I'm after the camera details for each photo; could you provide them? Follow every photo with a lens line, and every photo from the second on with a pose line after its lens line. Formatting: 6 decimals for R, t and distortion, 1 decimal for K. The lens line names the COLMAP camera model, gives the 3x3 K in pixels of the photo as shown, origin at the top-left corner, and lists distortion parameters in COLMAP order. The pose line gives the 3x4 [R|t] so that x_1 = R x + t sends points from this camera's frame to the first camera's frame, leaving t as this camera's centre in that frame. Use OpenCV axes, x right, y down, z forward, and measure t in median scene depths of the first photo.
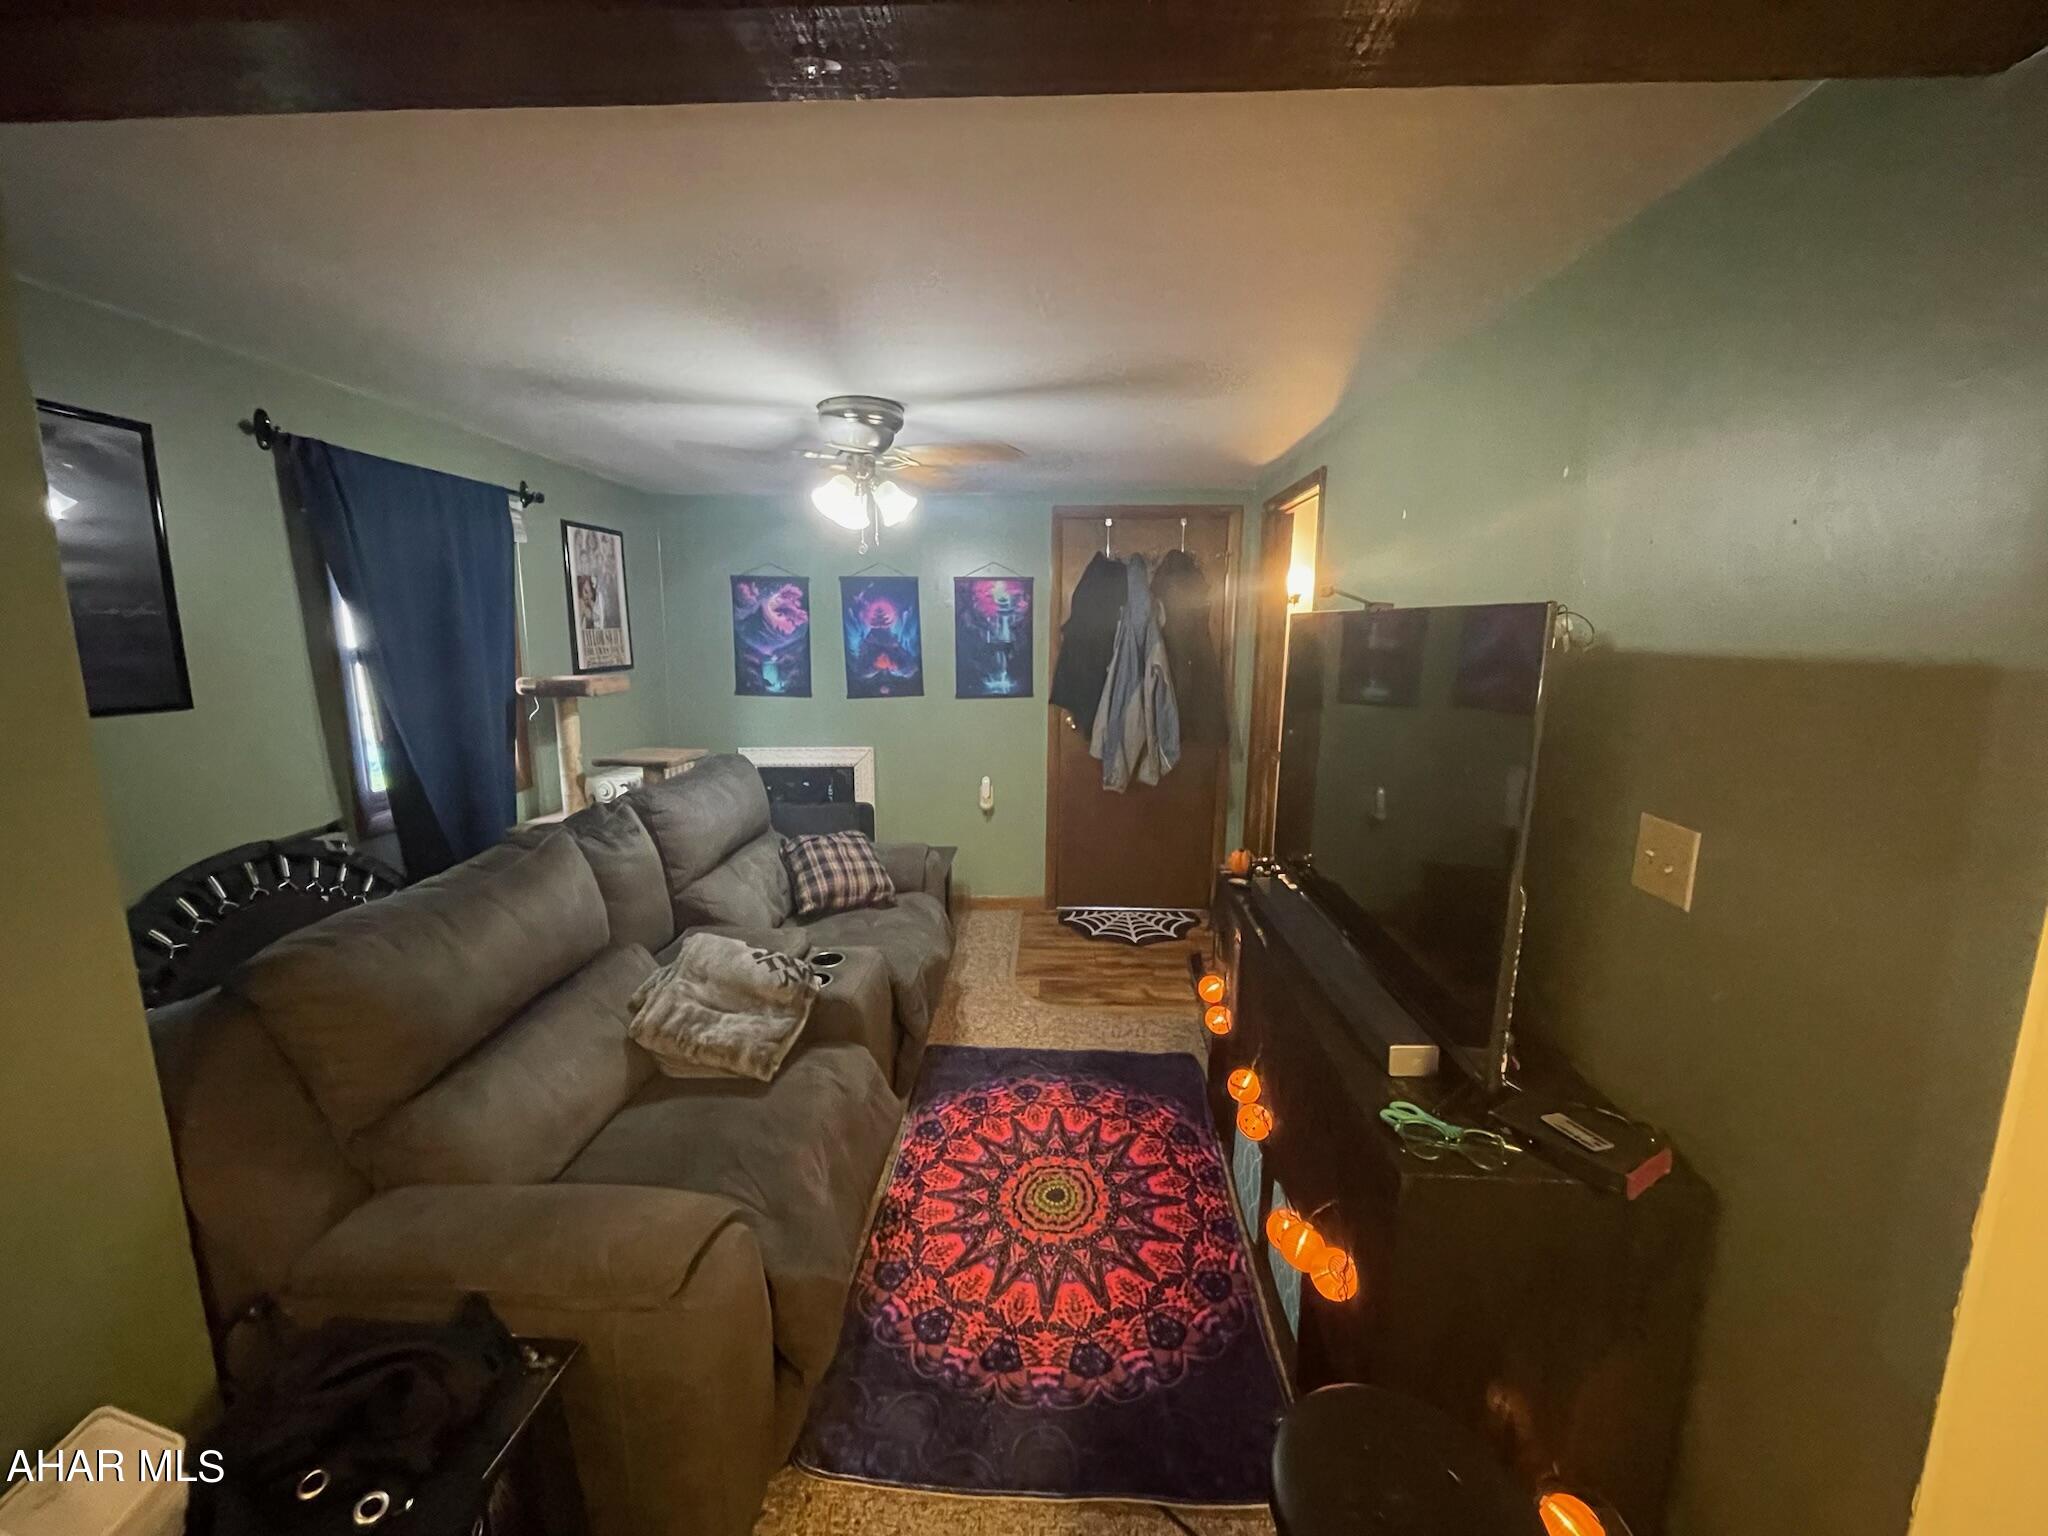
lens RADIAL K [[819.3, 0, 1028.8], [0, 819.3, 775.2], [0, 0, 1]] dist [0.013516, 0.000026]
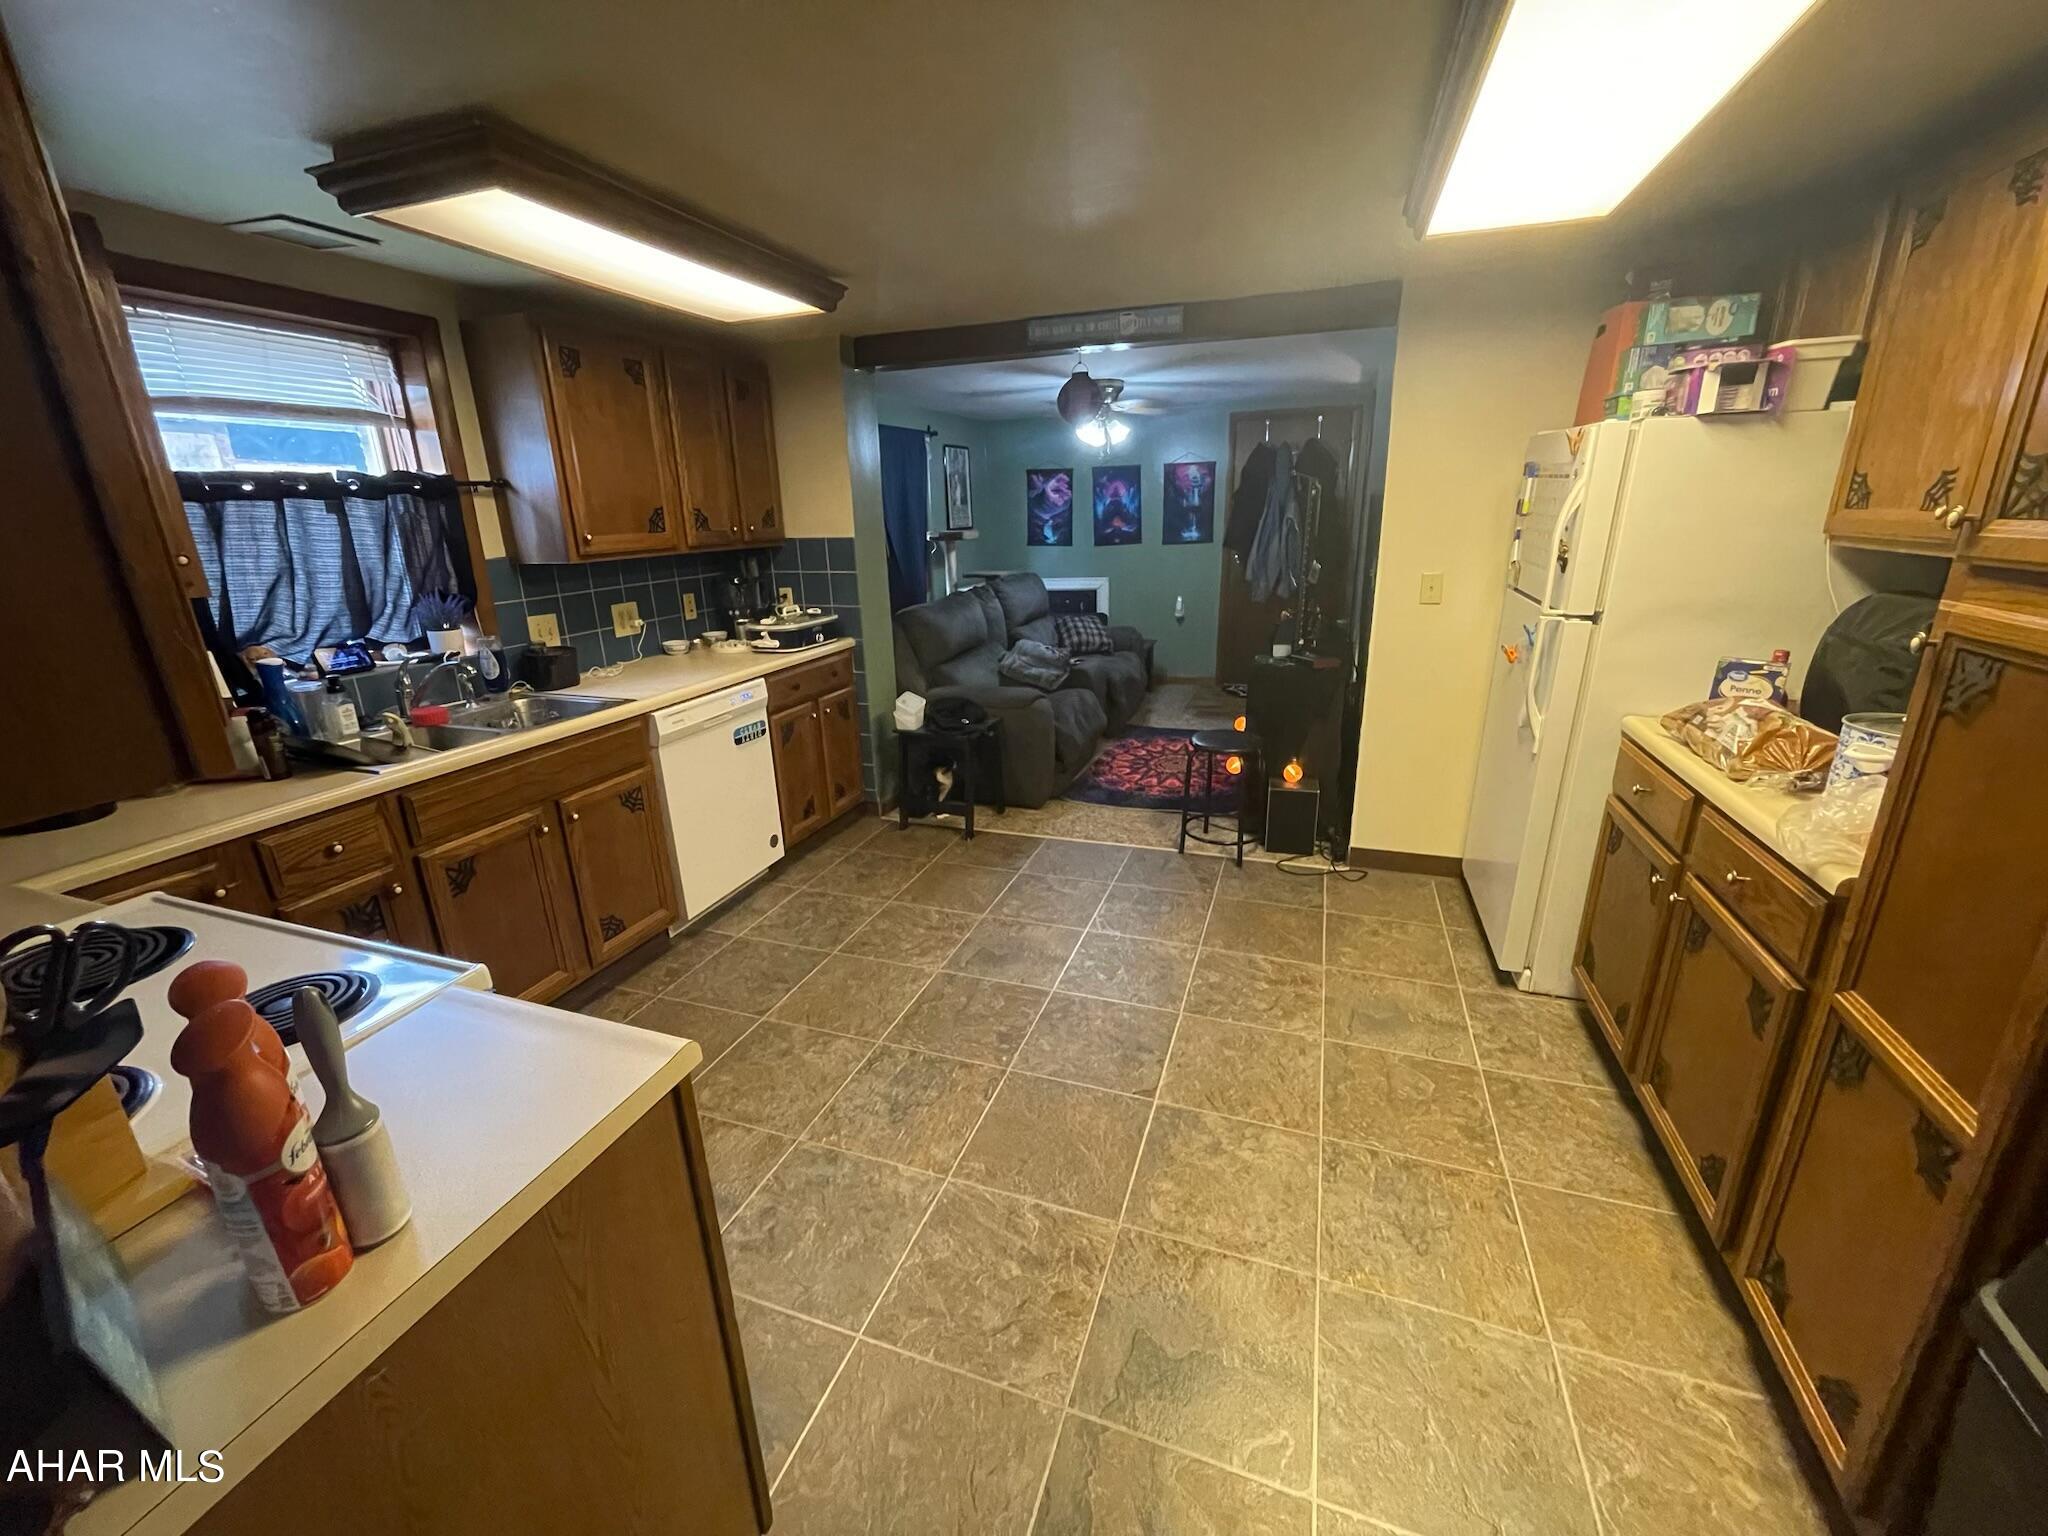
lens RADIAL K [[819.3, 0, 1013.7], [0, 819.3, 764.3], [0, 0, 1]] dist [0.013516, 0.000026]
pose [[0.948244, 0.064344, -0.310955, 0.162528], [-0.024025, 0.990986, 0.131795, 0.127348], [0.316632, -0.117503, 0.941242, -0.636429]]
